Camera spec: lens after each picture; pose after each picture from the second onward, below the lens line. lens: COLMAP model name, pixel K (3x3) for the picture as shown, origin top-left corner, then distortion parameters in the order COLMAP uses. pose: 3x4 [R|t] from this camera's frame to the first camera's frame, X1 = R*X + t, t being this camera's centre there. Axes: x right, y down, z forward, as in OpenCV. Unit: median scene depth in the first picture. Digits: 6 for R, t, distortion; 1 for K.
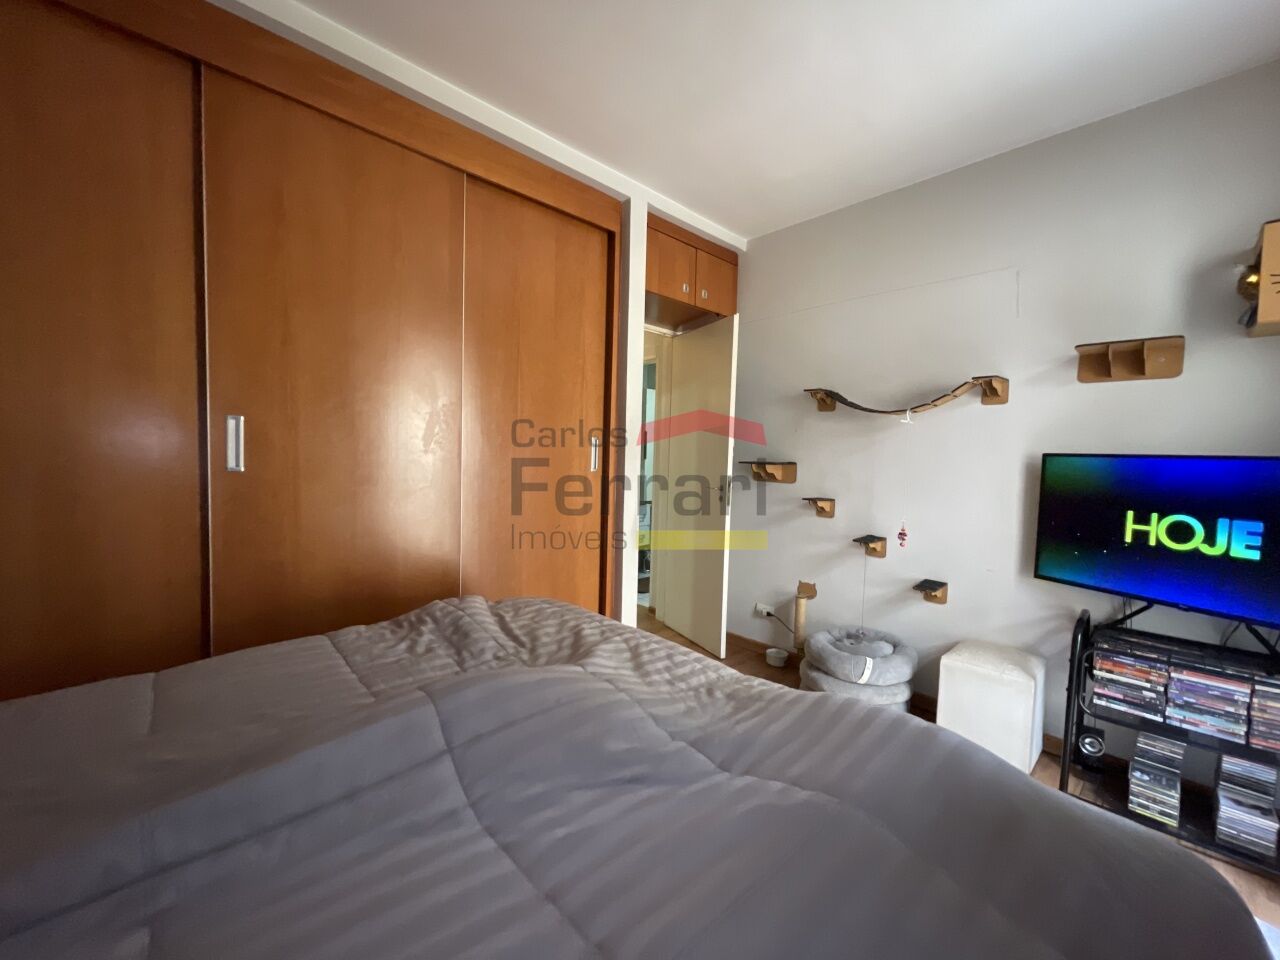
lens RADIAL K [[519.0, 0, 640.0], [0, 519.0, 480.0], [0, 0, 1]] dist [0.000412, -0.000108]
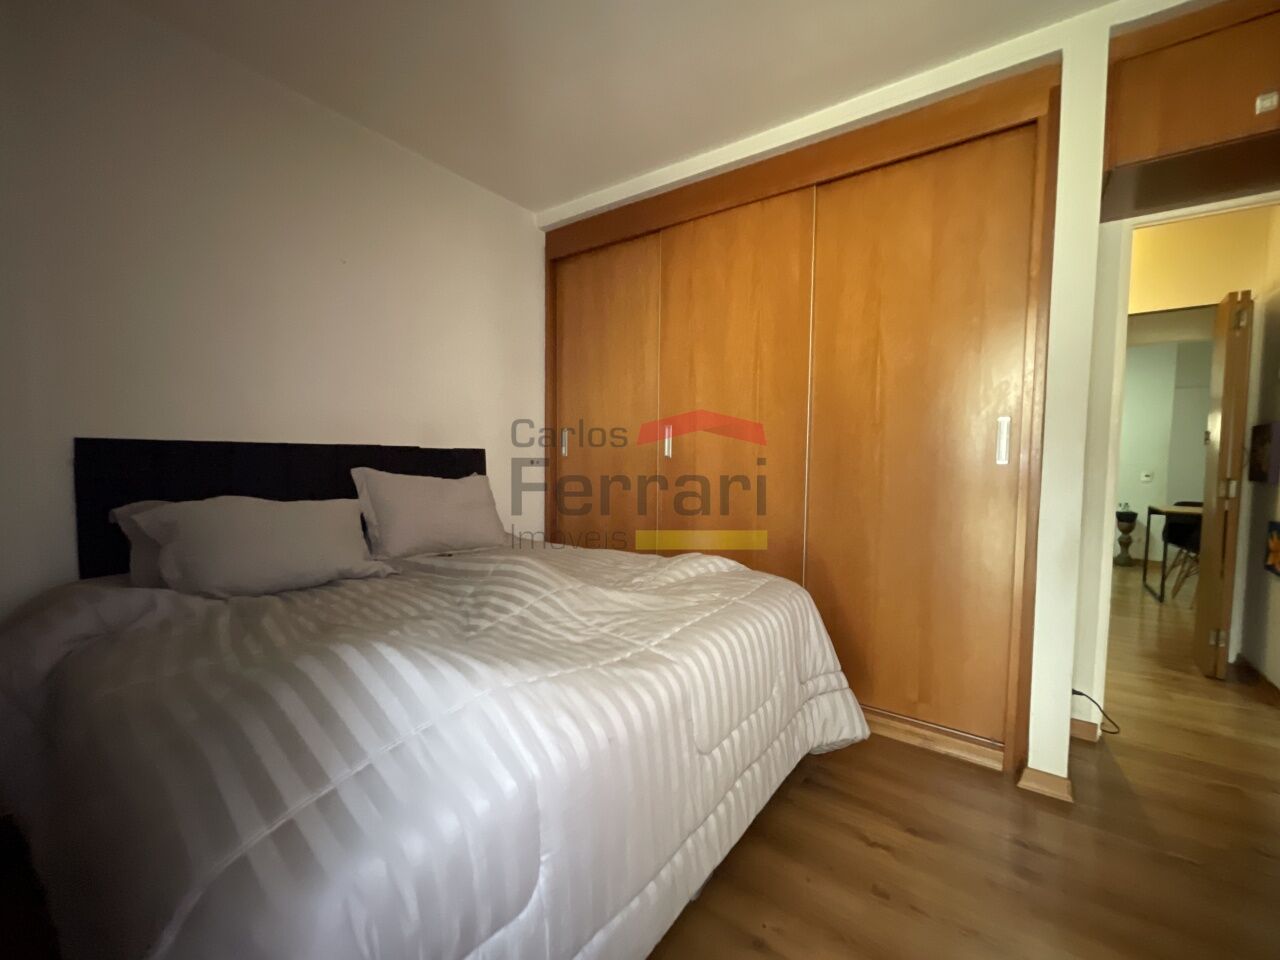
lens RADIAL K [[519.0, 0, 640.0], [0, 519.0, 480.0], [0, 0, 1]] dist [0.000412, -0.000108]
pose [[0.201523, 0.053402, -0.978027, 0.621351], [-0.014403, 0.998566, 0.051555, -0.018545], [0.979378, 0.003697, 0.202004, 0.375052]]
